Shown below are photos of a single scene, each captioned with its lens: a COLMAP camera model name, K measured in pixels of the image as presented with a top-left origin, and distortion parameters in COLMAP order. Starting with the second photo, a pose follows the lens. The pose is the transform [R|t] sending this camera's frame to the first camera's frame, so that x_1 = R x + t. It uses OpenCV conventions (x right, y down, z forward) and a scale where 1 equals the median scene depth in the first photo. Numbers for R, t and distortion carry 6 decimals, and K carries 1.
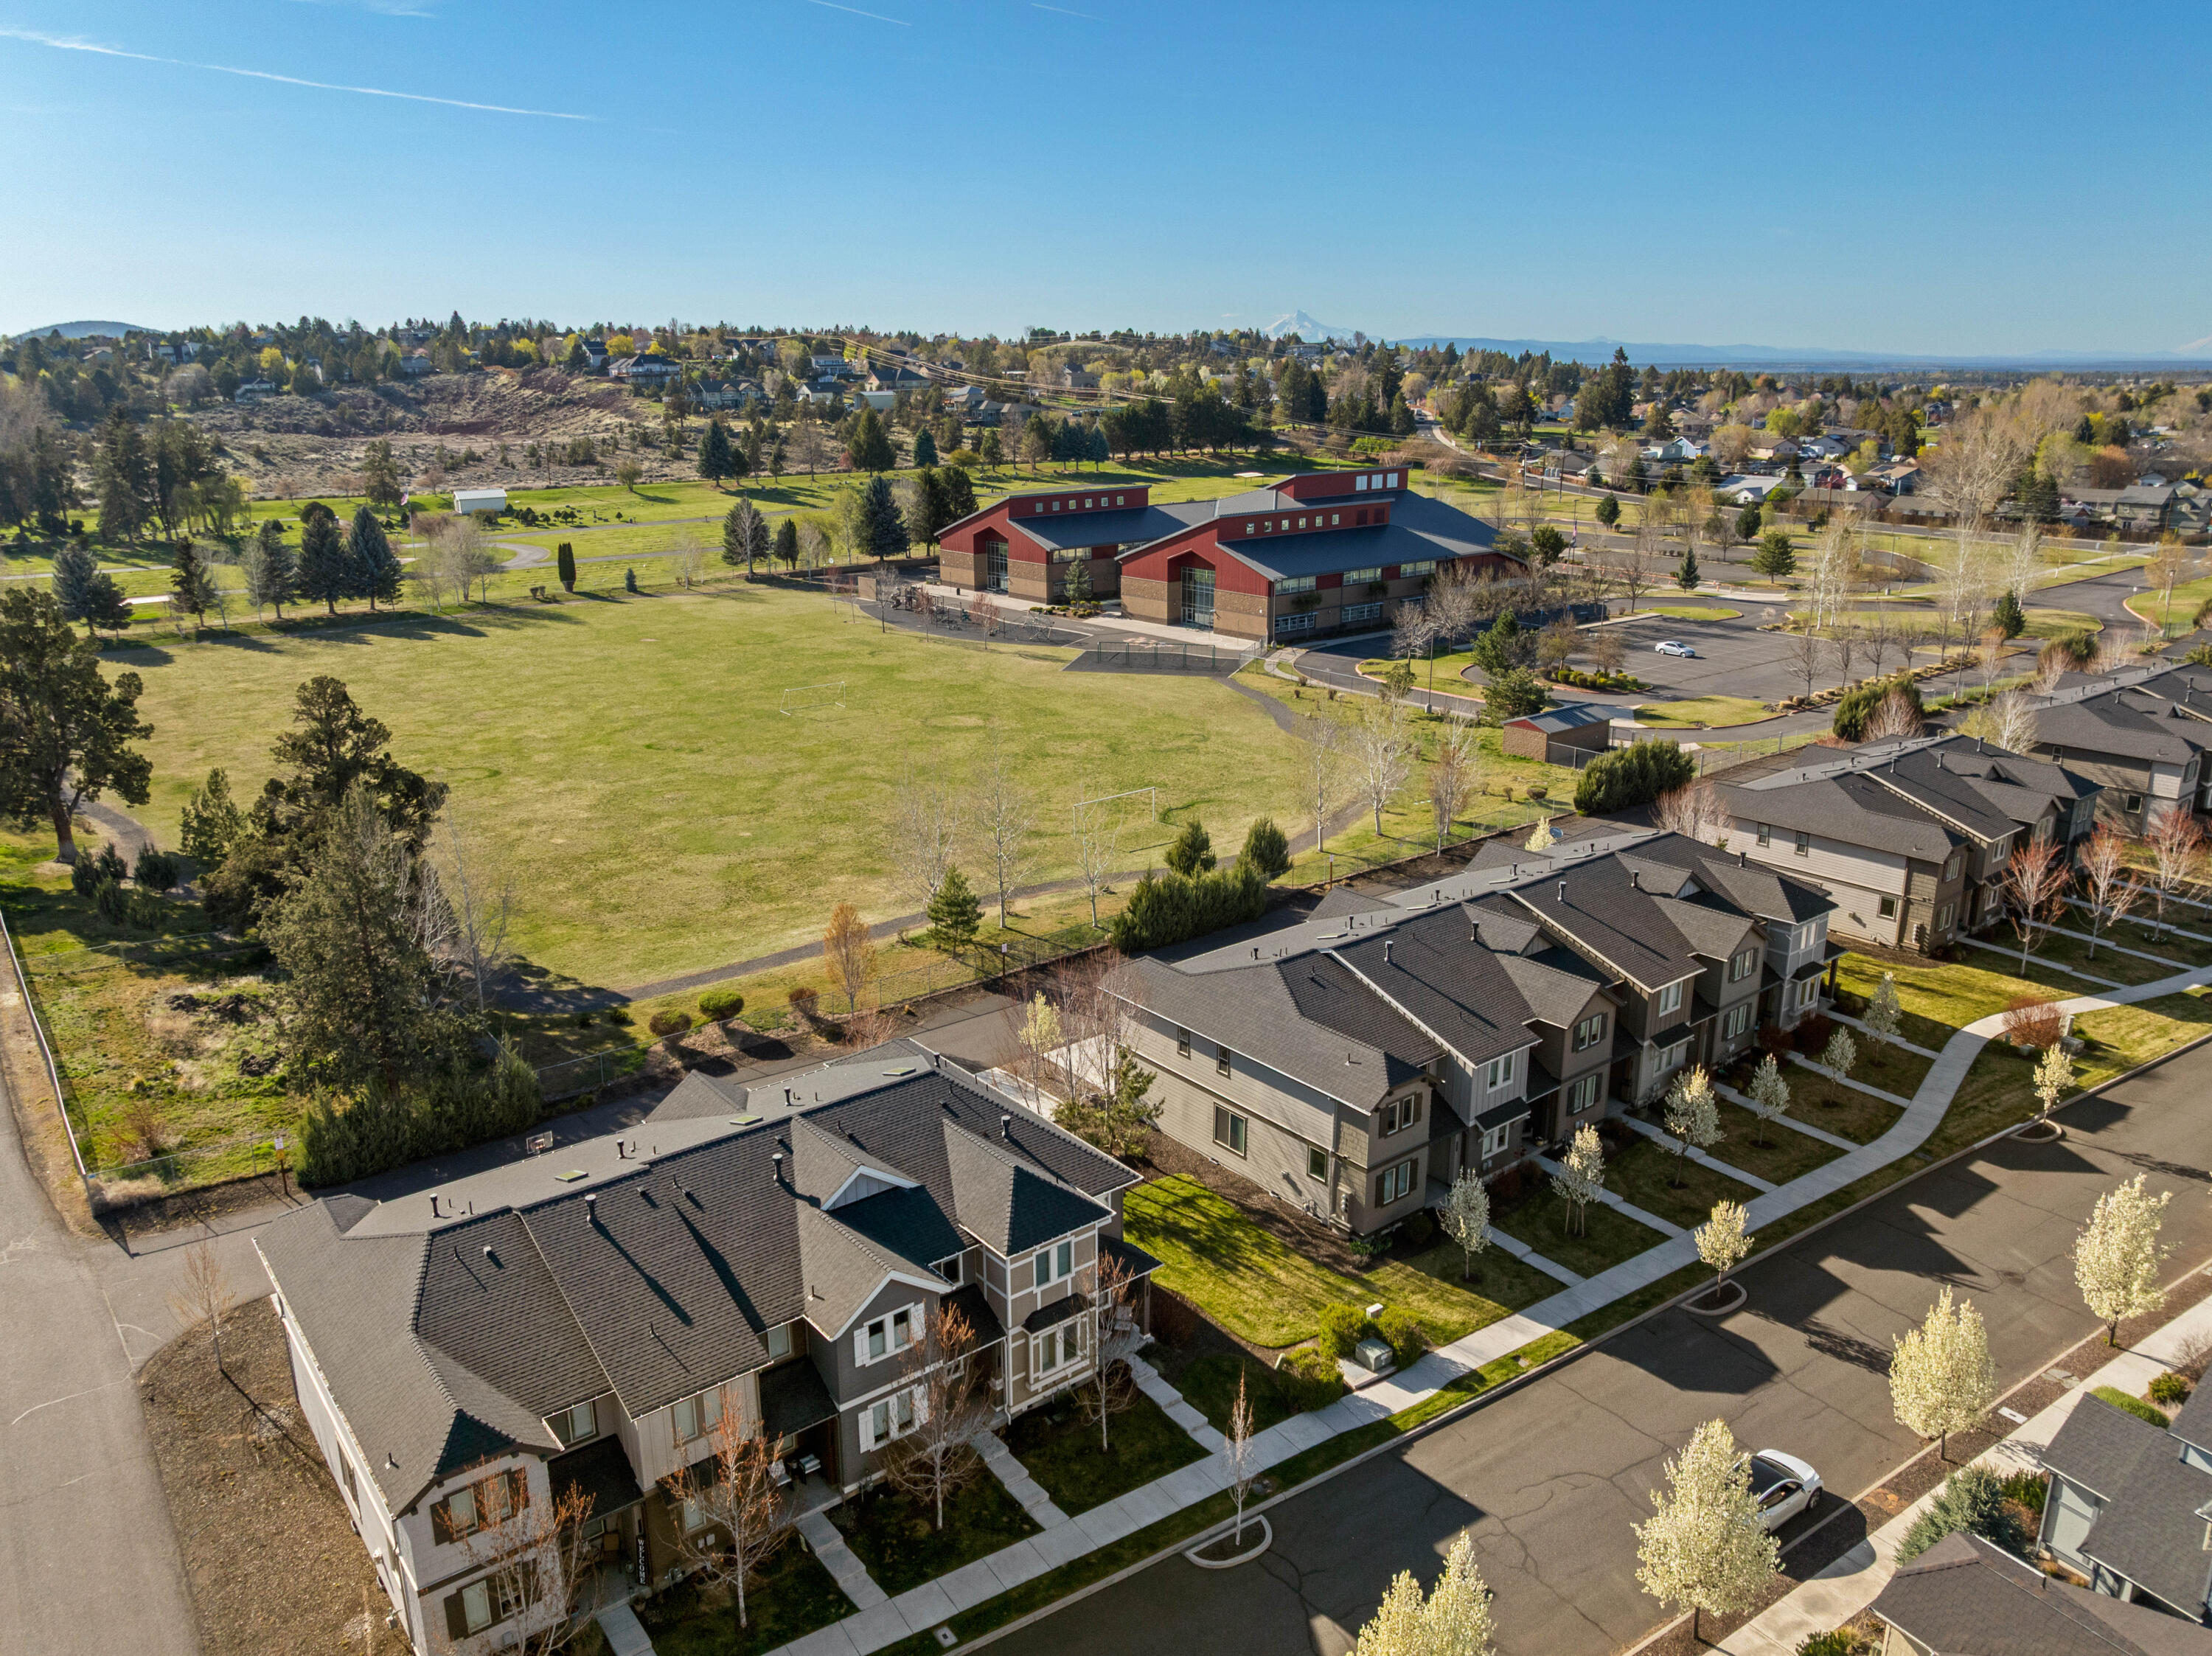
lens RADIAL K [[1580.7, 0, 1095.0], [0, 1580.7, 822.5], [0, 0, 1]] dist [-0.033119, -0.012678]
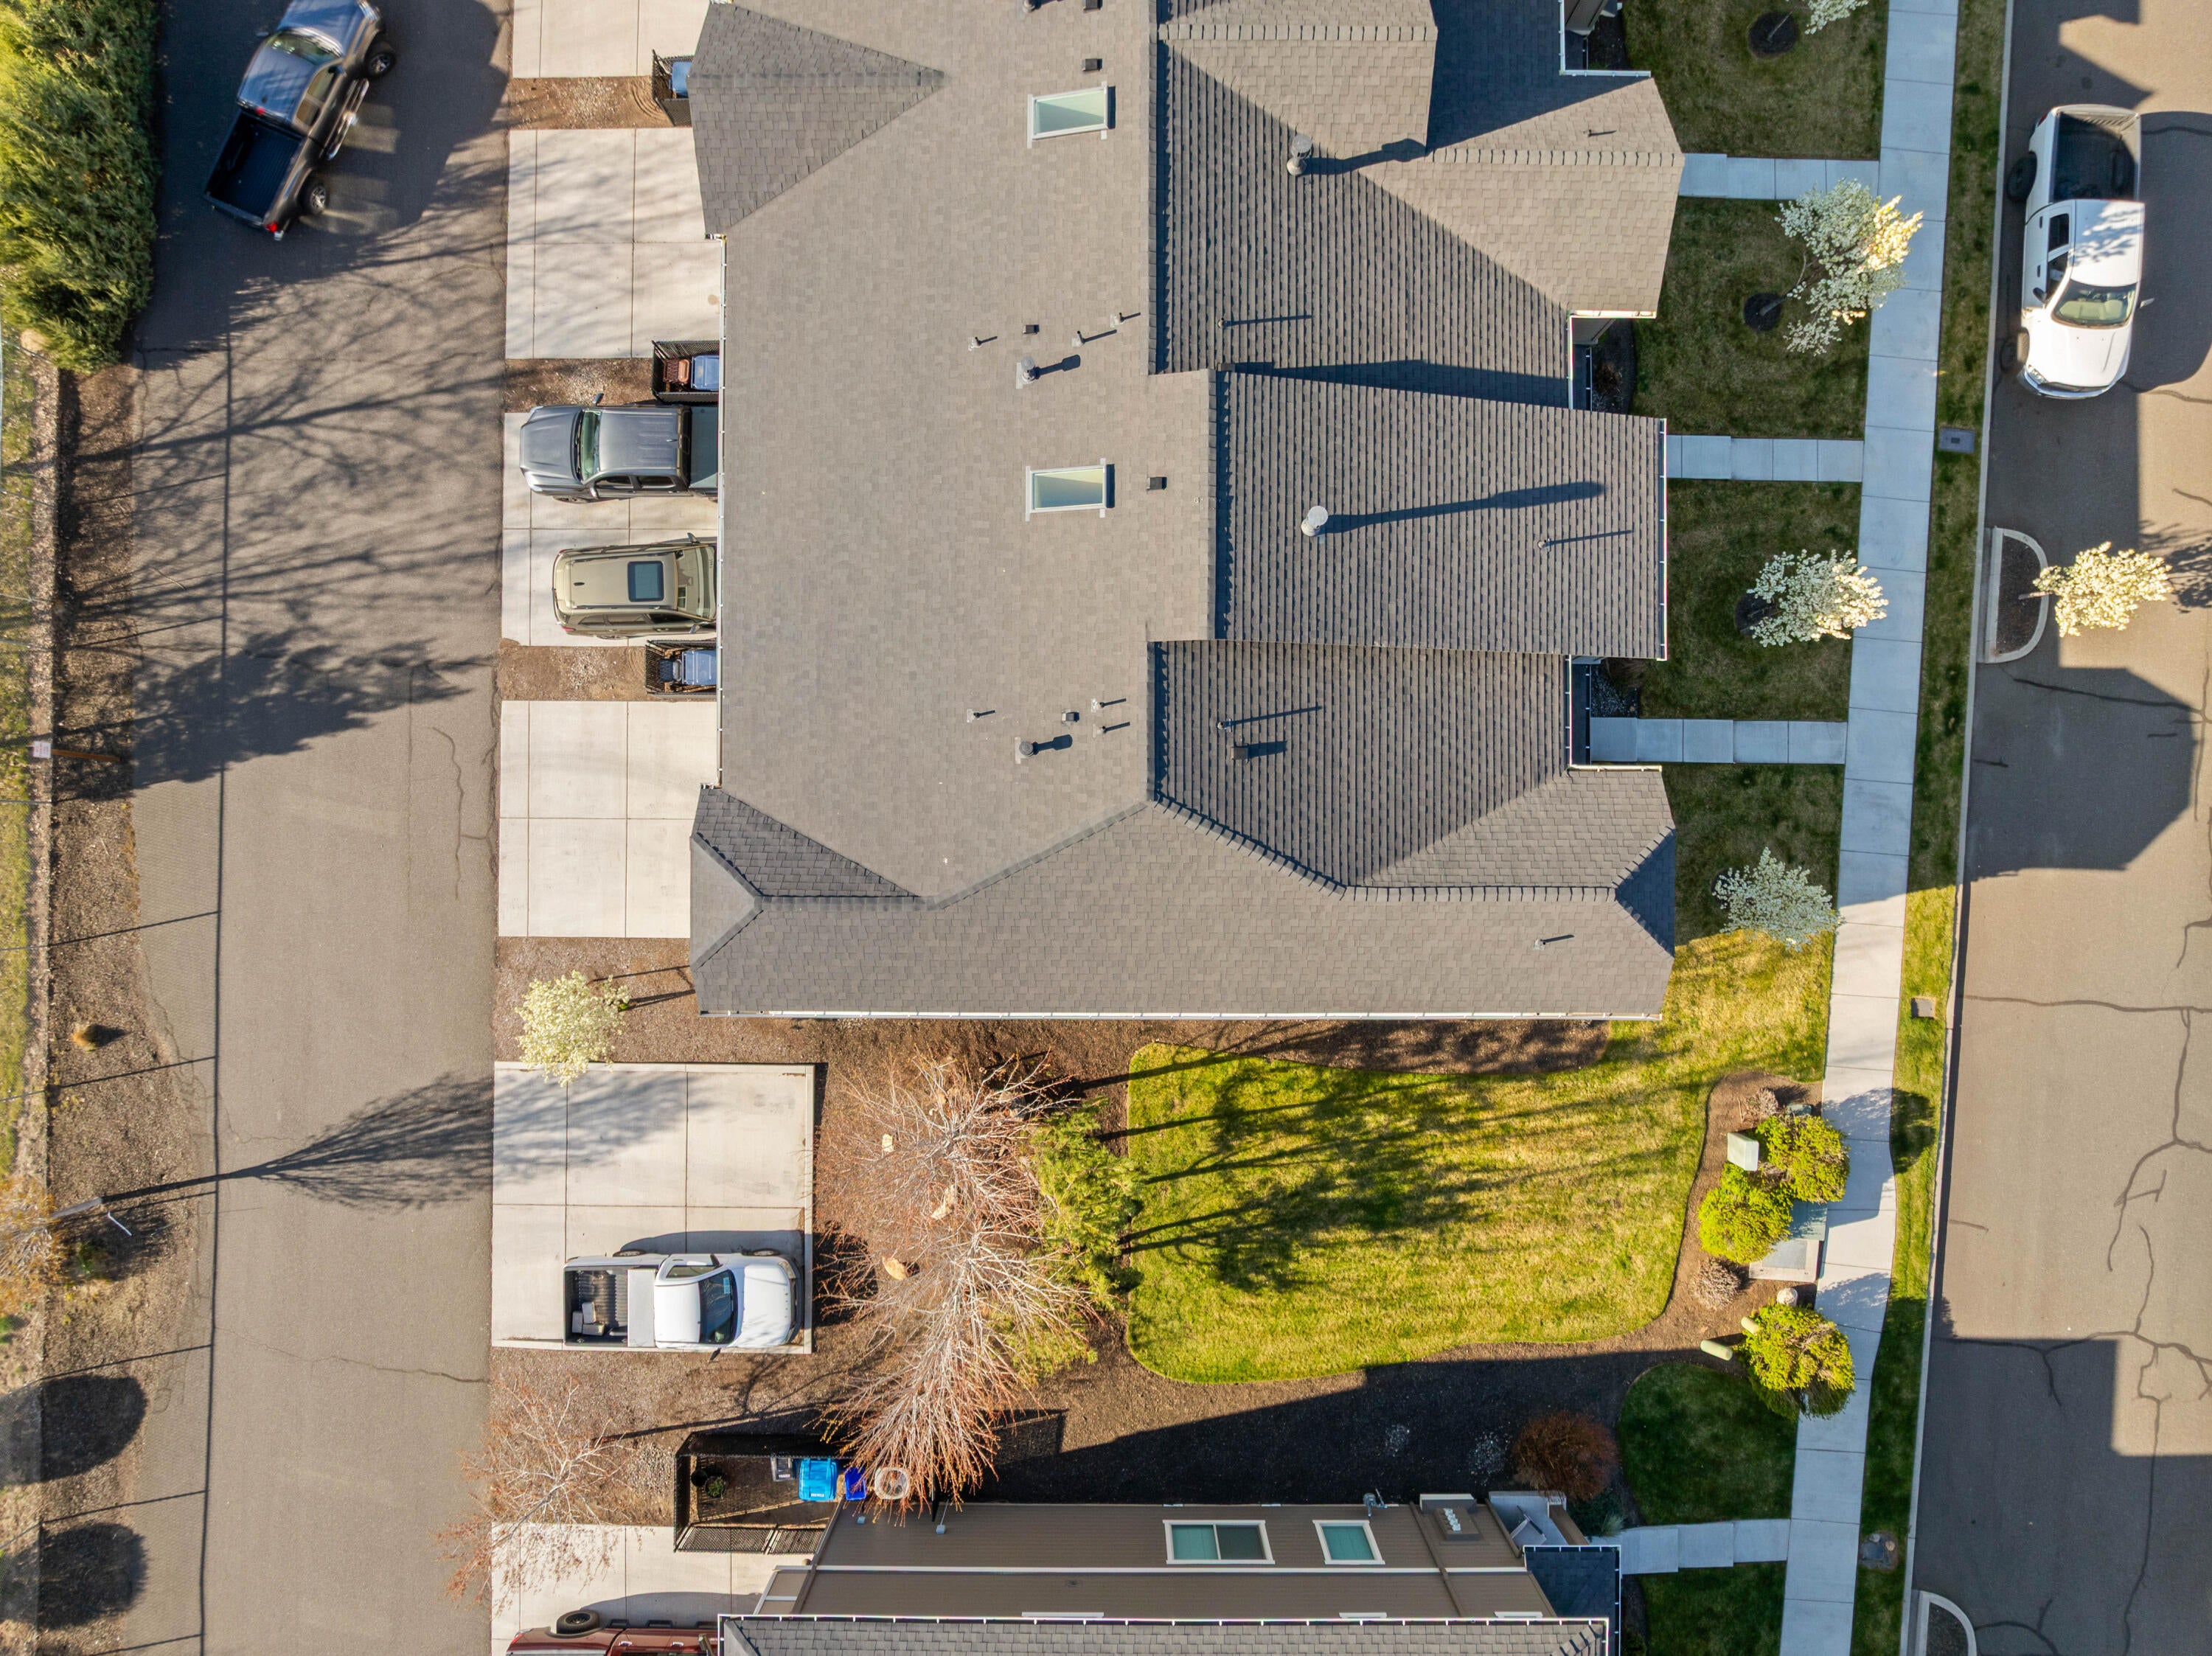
lens RADIAL K [[1580.7, 0, 1095.0], [0, 1580.7, 822.5], [0, 0, 1]] dist [-0.033119, -0.012678]
pose [[0.620610, -0.784043, 0.010974, 0.042013], [0.211974, 0.181229, 0.960324, -0.115992], [-0.754924, -0.593660, 0.278669, 0.391512]]
